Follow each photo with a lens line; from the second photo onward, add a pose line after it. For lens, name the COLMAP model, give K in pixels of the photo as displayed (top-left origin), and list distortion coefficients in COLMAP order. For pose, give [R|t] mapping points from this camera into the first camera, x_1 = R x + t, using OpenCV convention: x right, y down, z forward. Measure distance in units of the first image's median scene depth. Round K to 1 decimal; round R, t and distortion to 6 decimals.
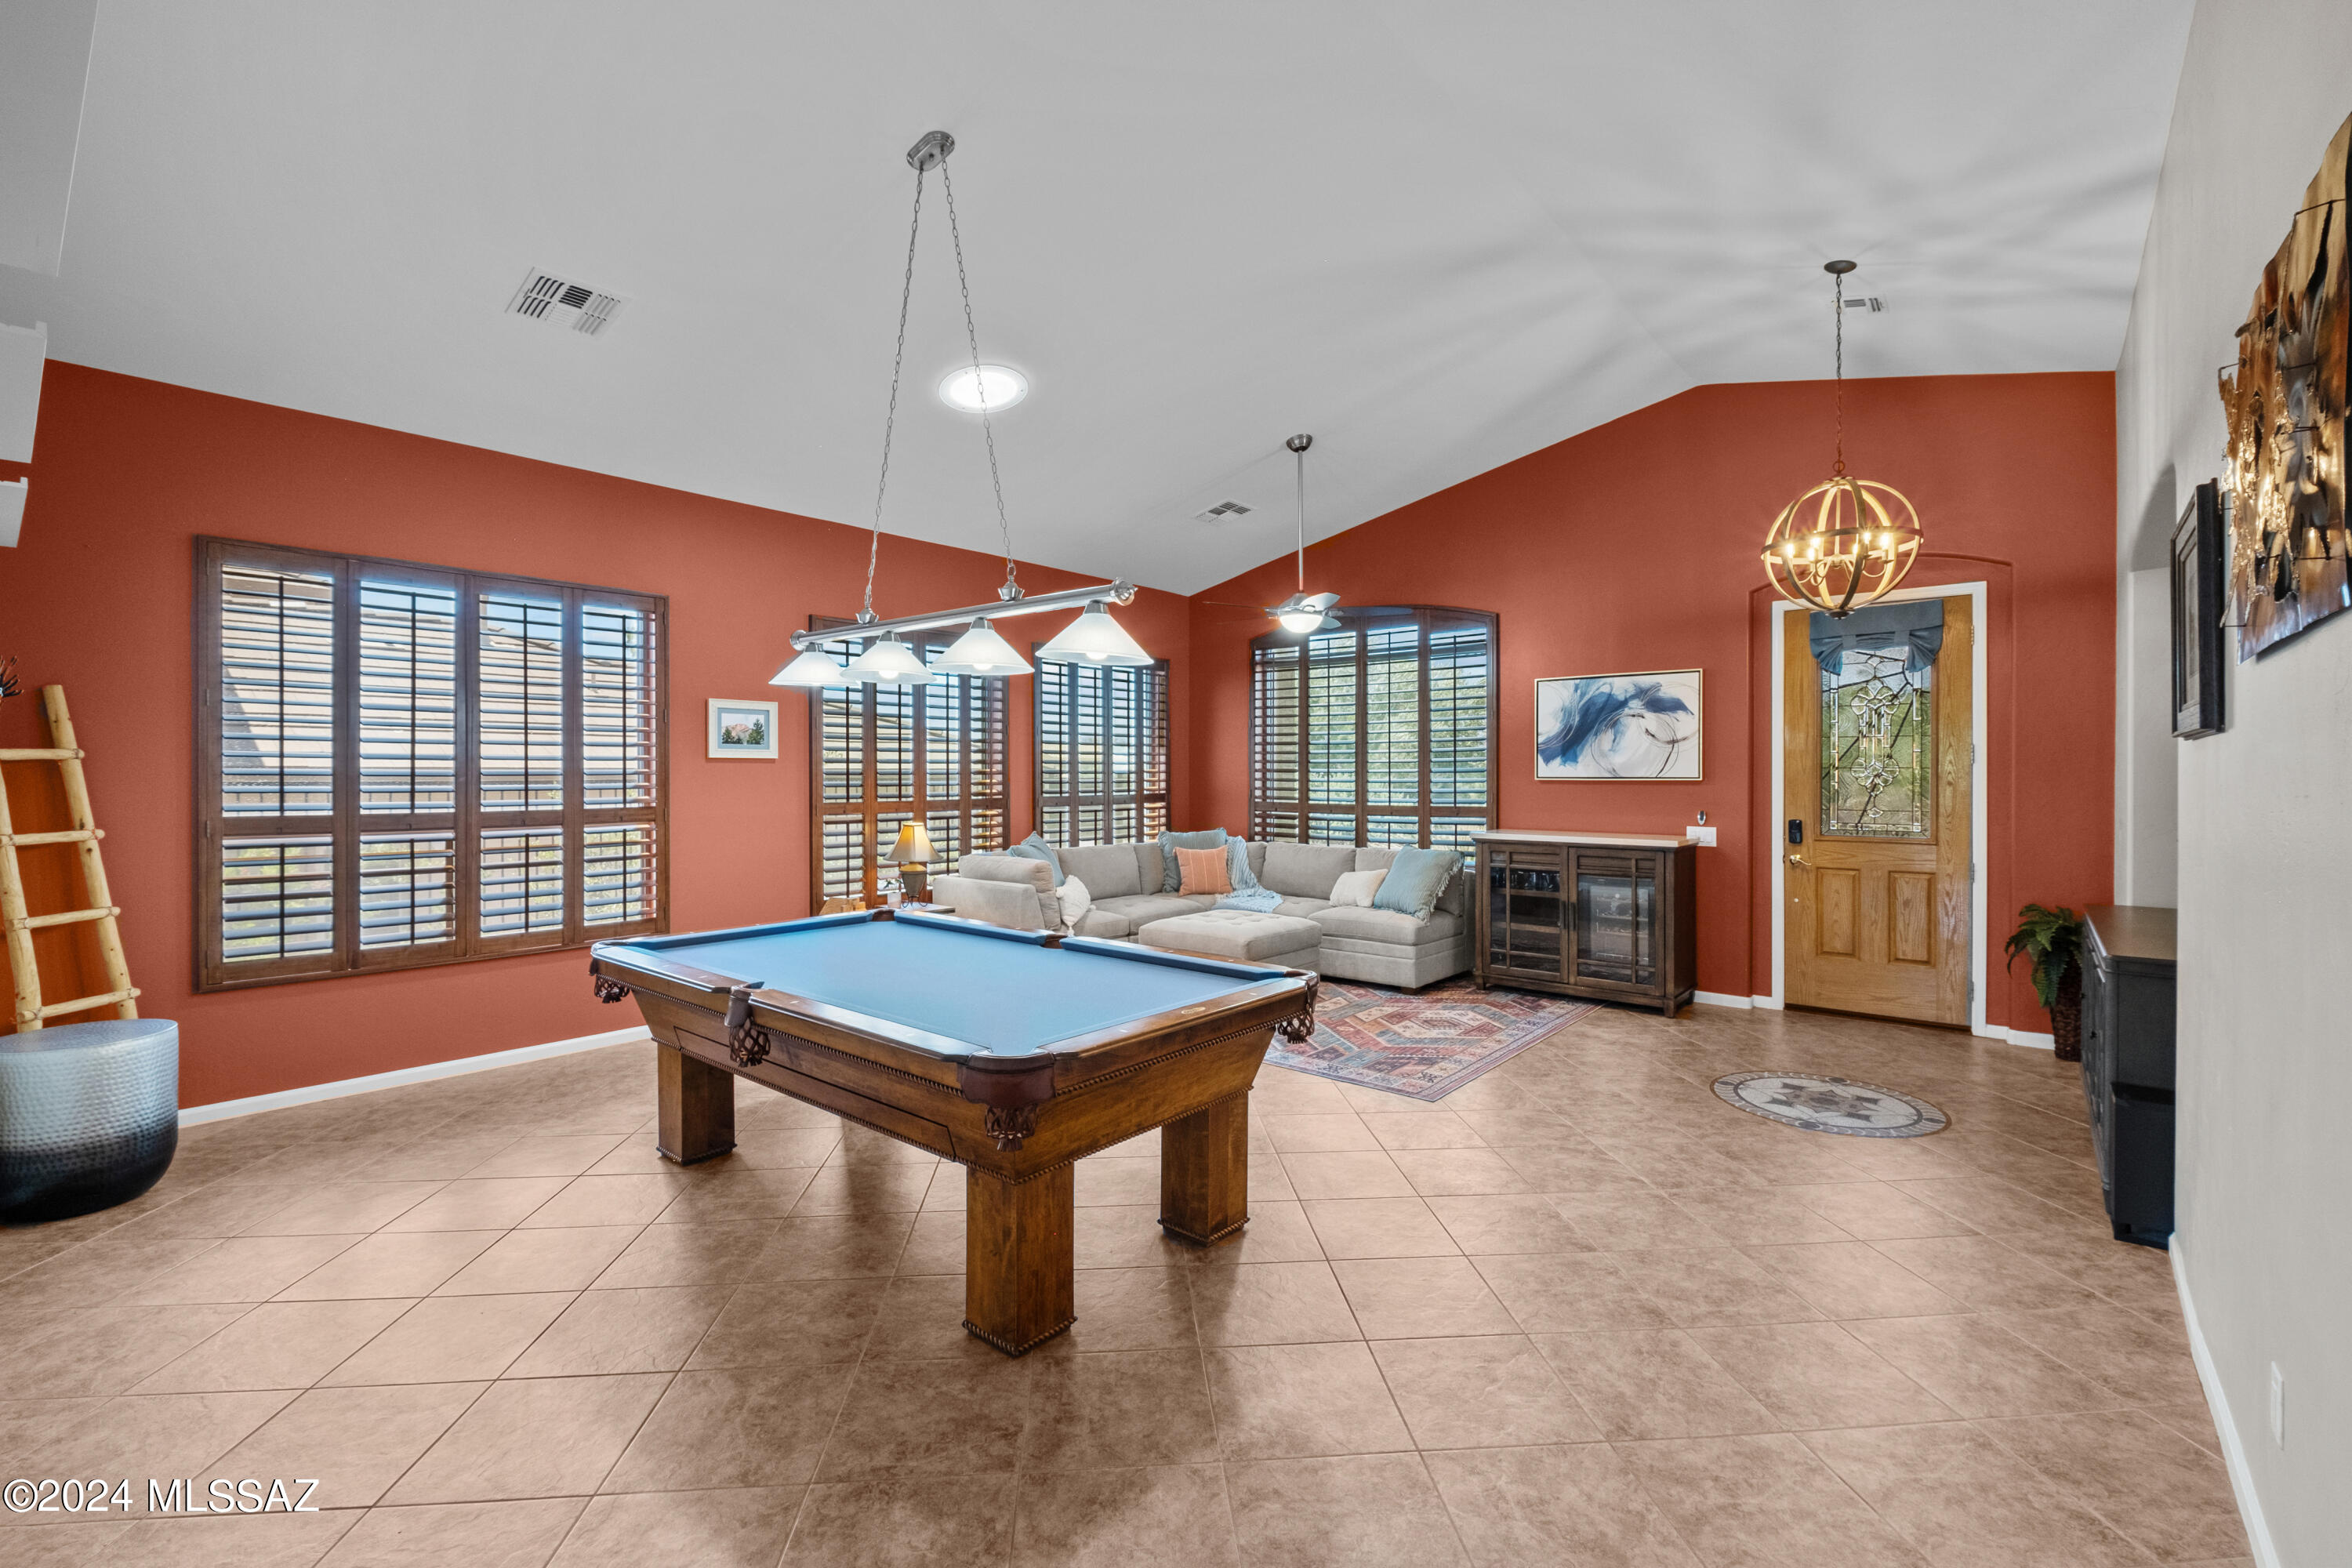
lens RADIAL K [[1019.8, 0, 1173.5], [0, 1019.8, 774.7], [0, 0, 1]] dist [-0.002244, -0.001976]
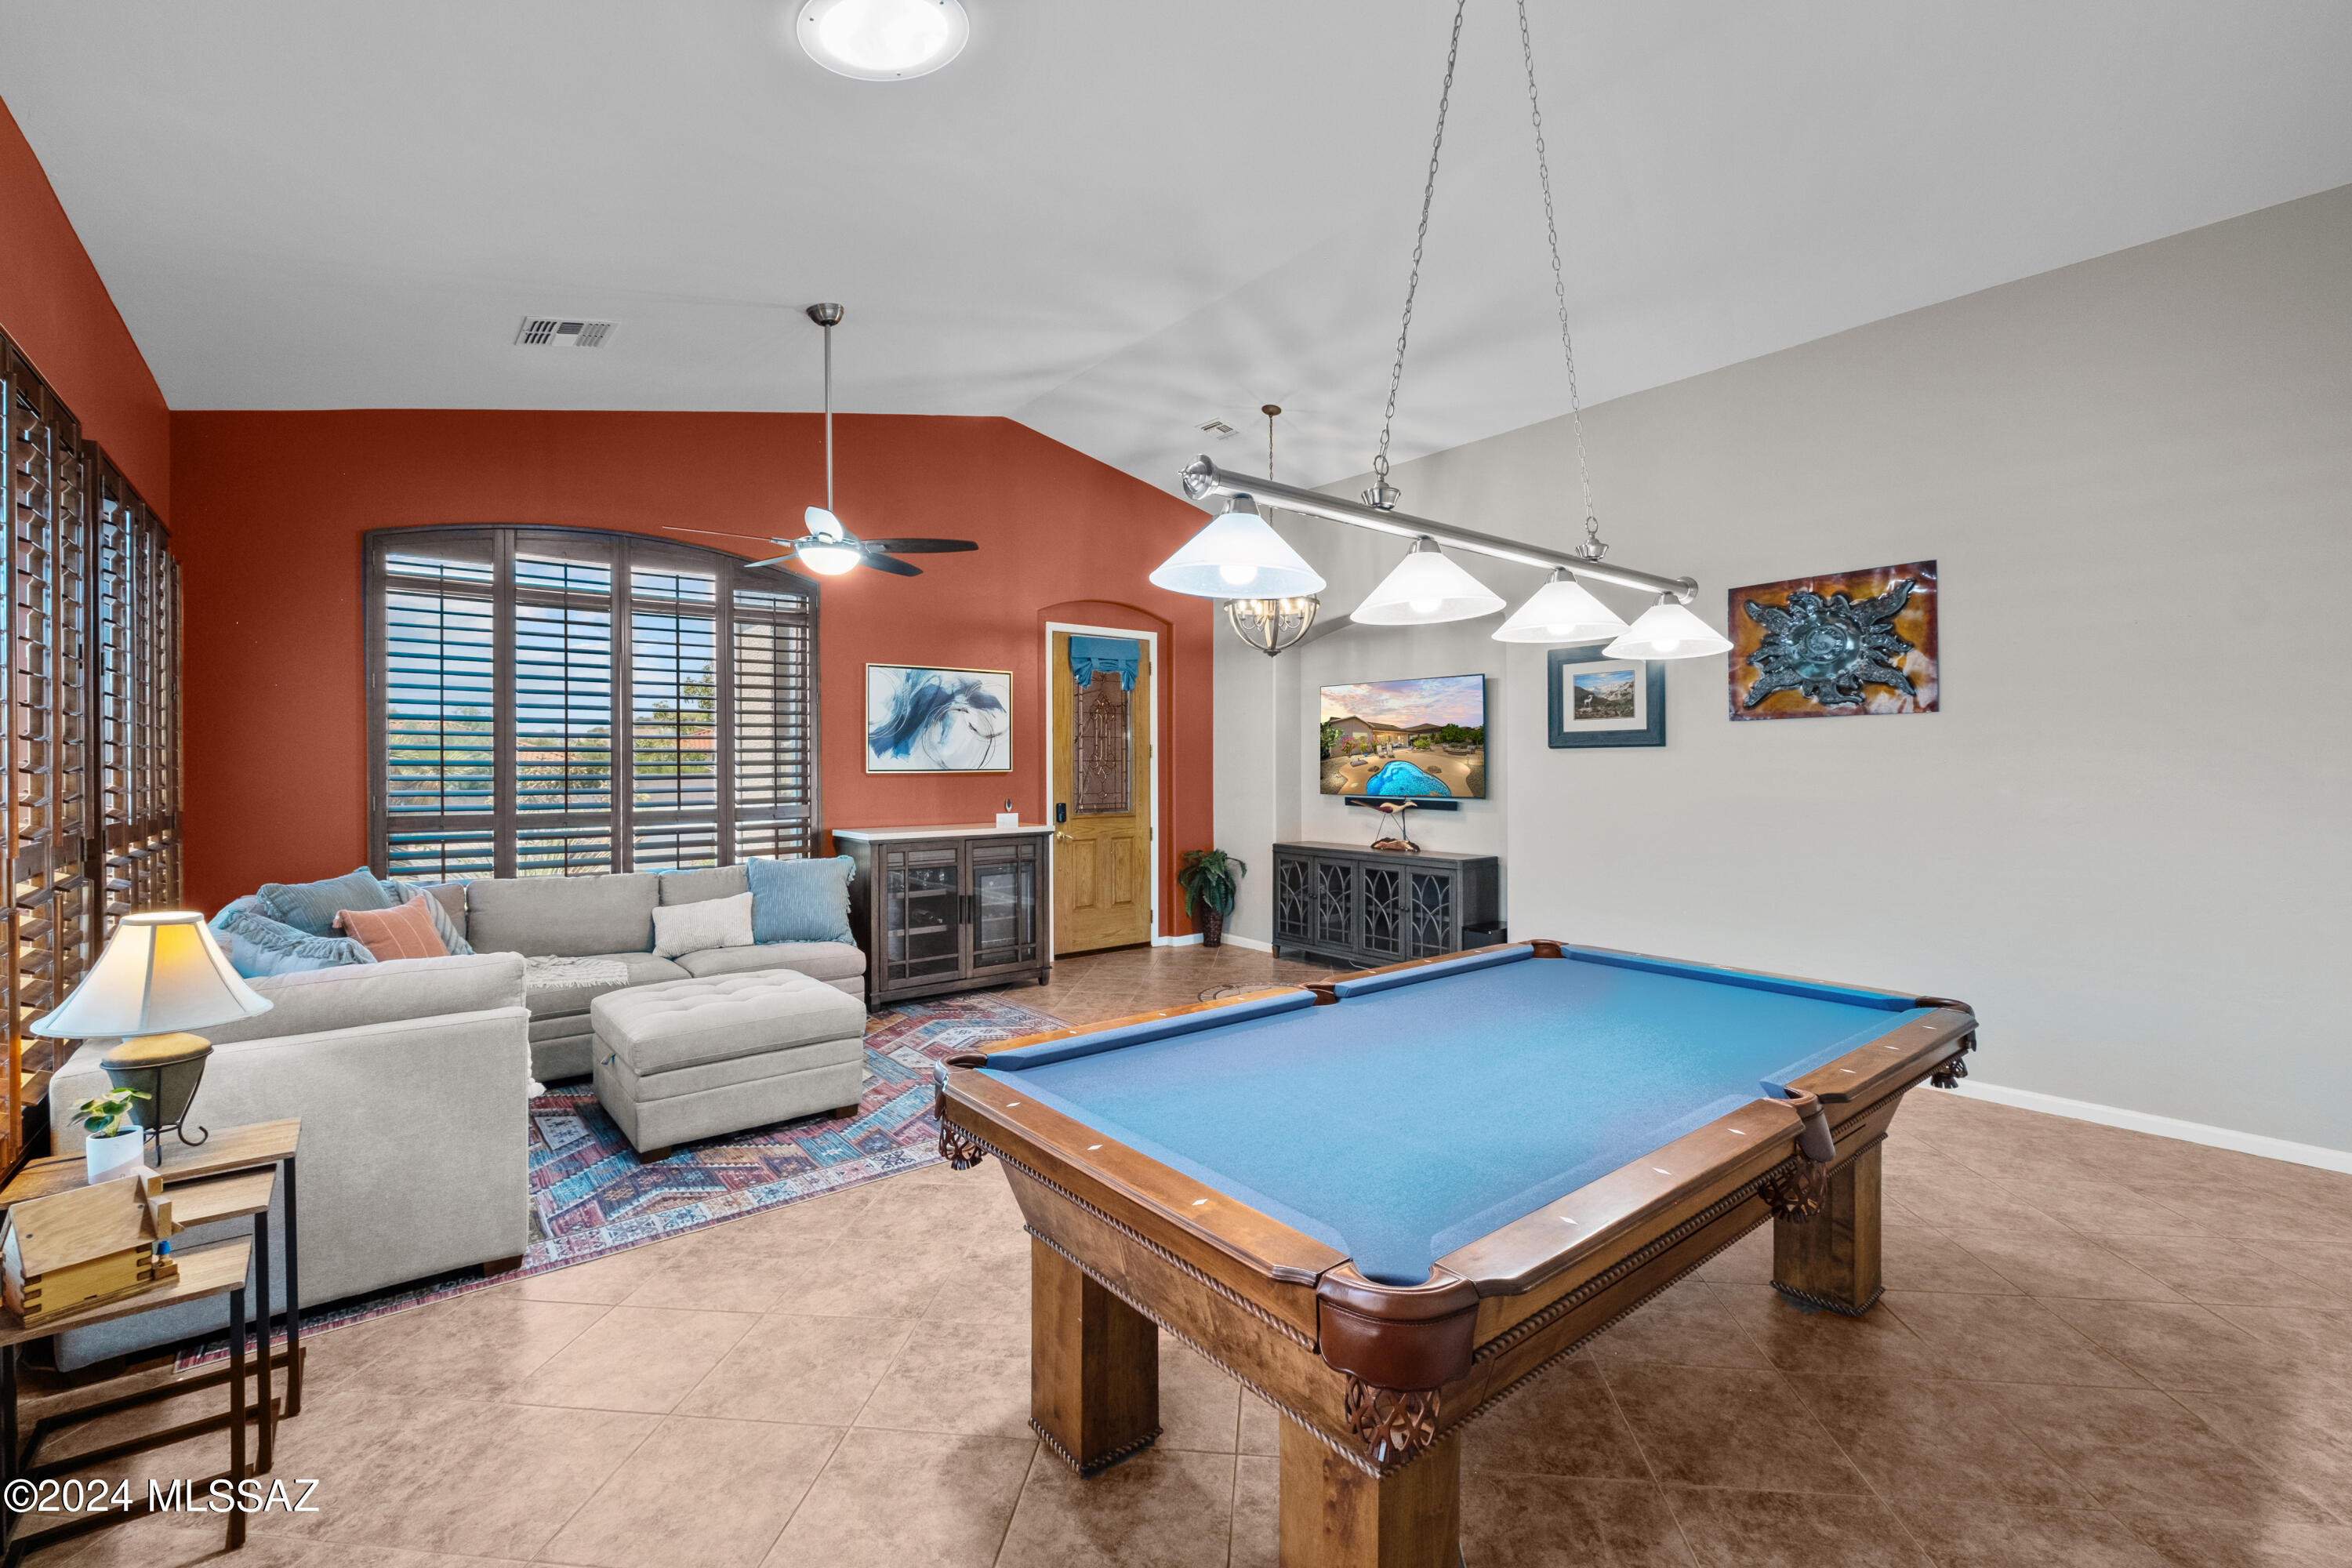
lens RADIAL K [[1019.8, 0, 1186.4], [0, 1019.8, 773.6], [0, 0, 1]] dist [-0.002244, -0.001976]
pose [[0.181466, -0.008810, 0.983358, -0.573382], [0.004617, 0.999956, 0.008107, -0.000656], [-0.983386, 0.003069, 0.181498, 0.637213]]
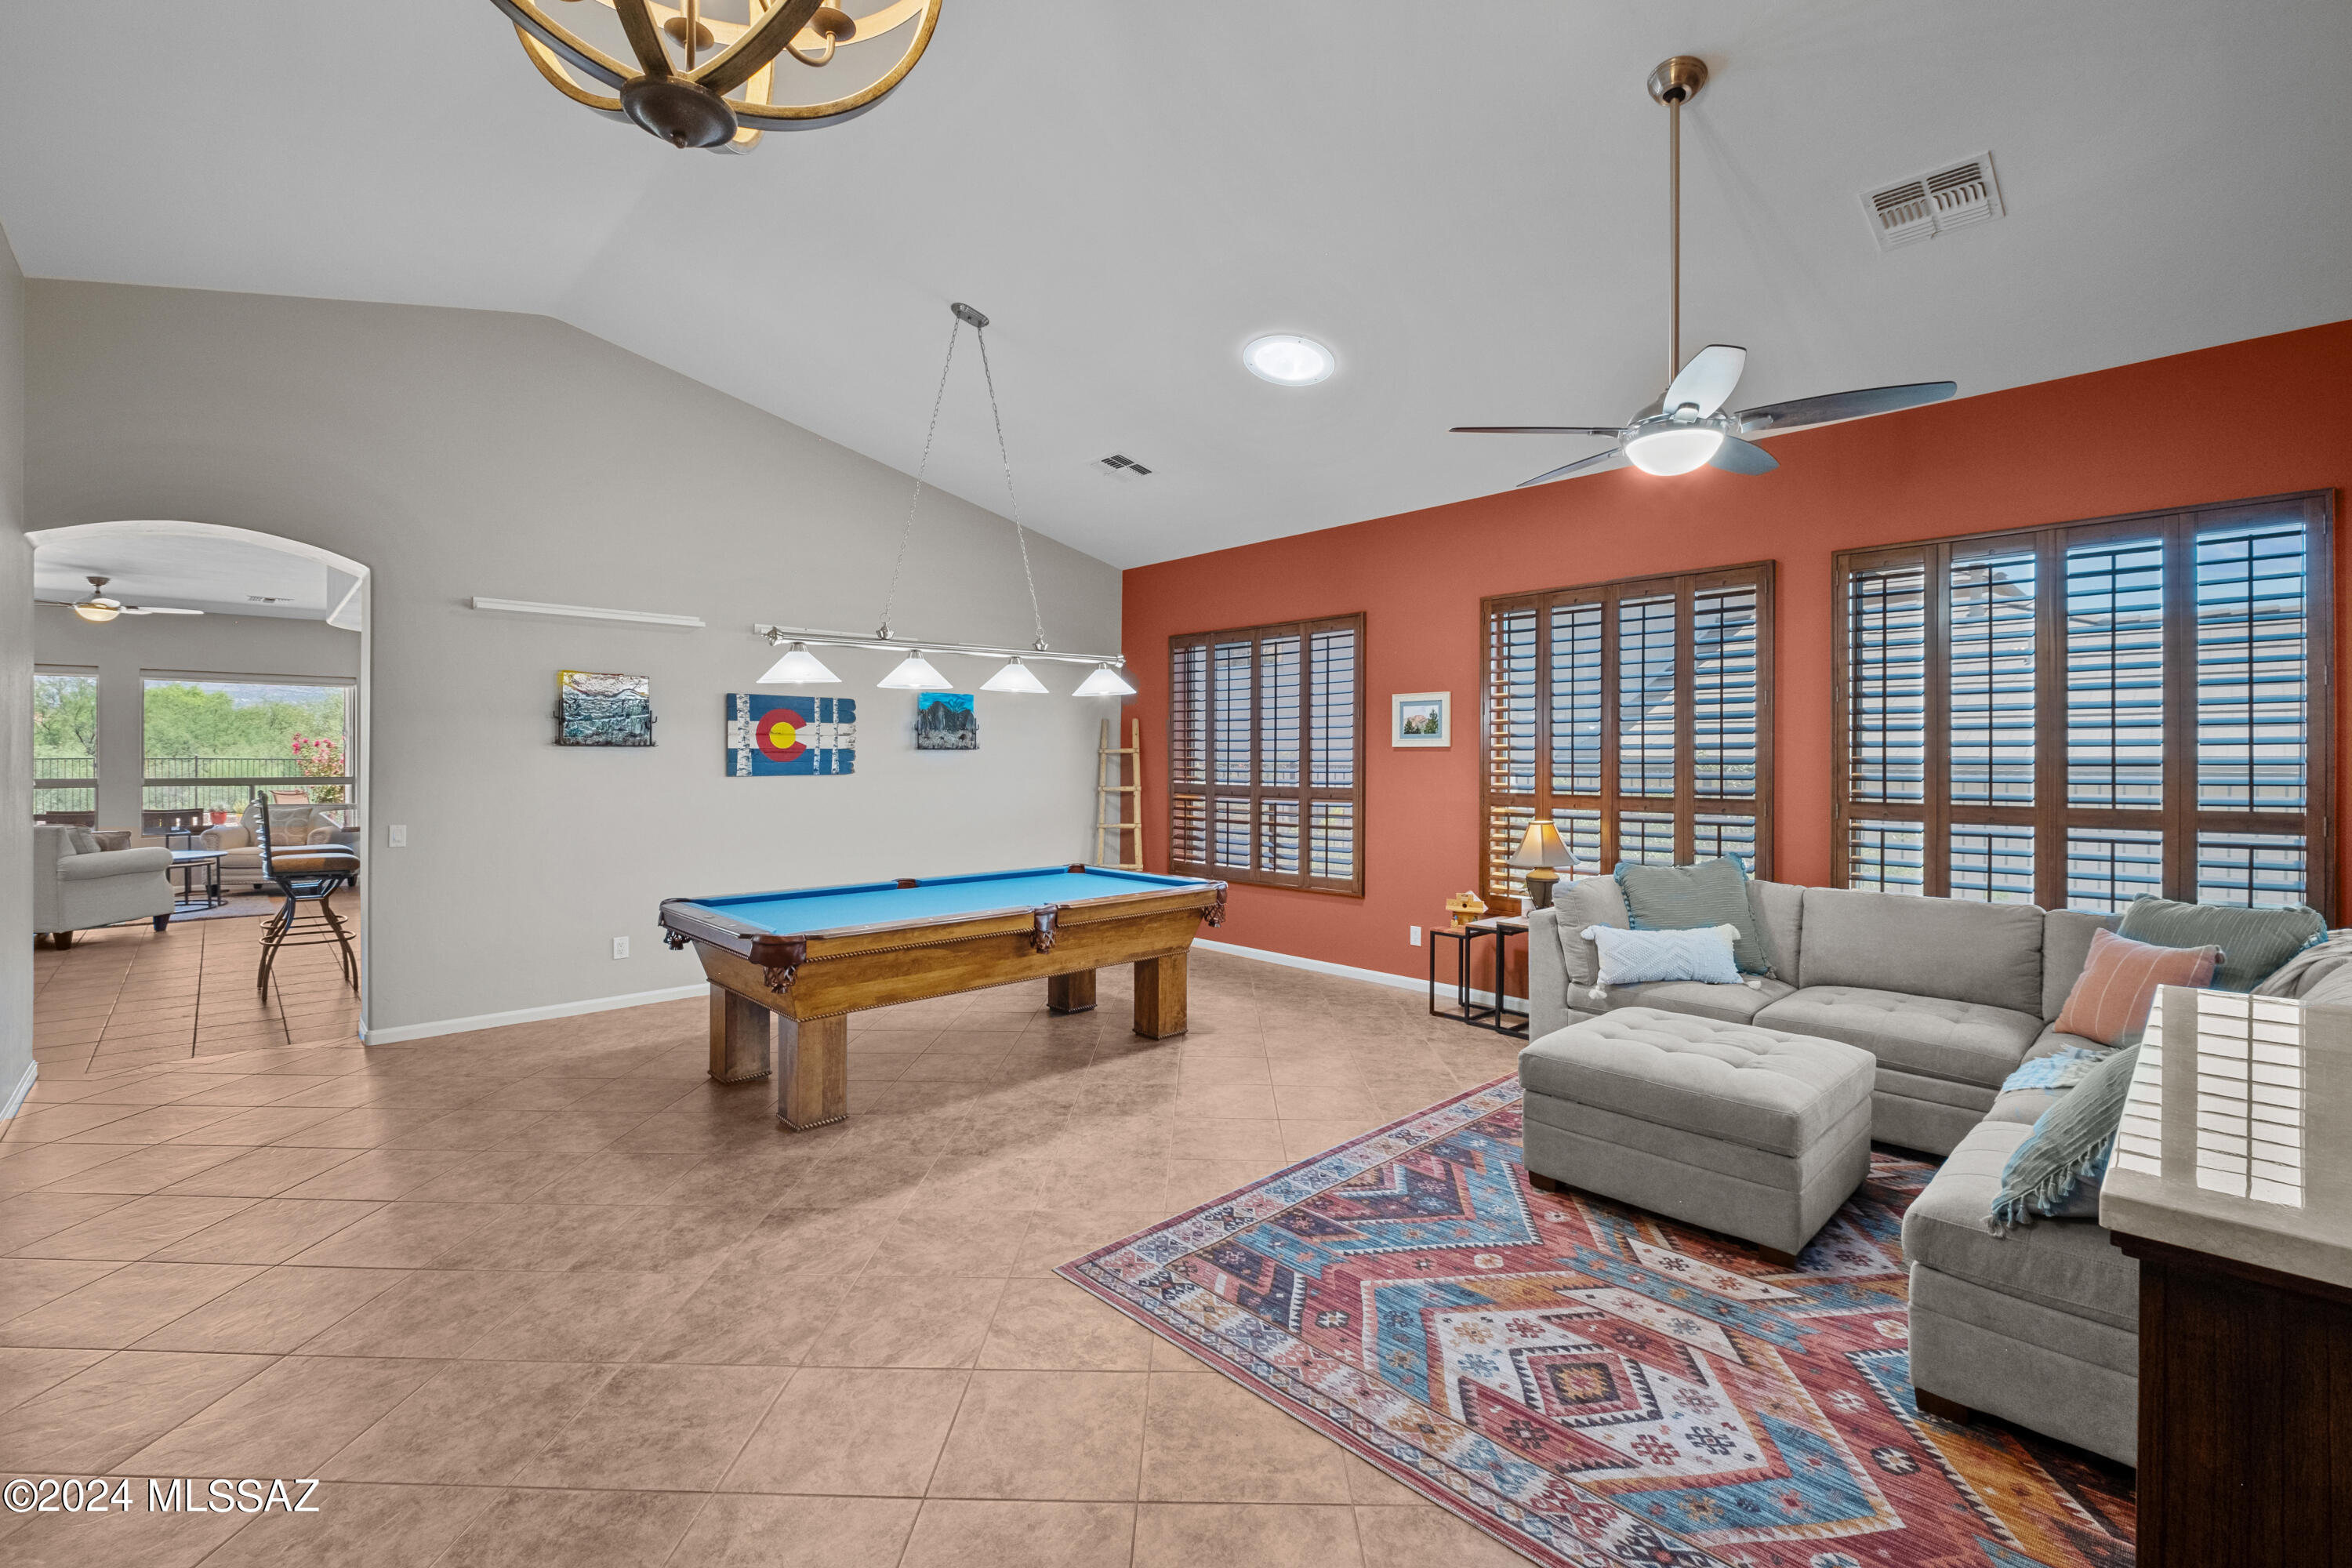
lens RADIAL K [[1019.8, 0, 1177.6], [0, 1019.8, 759.4], [0, 0, 1]] dist [-0.002244, -0.001976]
pose [[-0.114188, 0.001171, -0.993459, 0.656017], [-0.005303, 0.999984, 0.001788, -0.003372], [0.993445, 0.005472, -0.114180, 0.850837]]
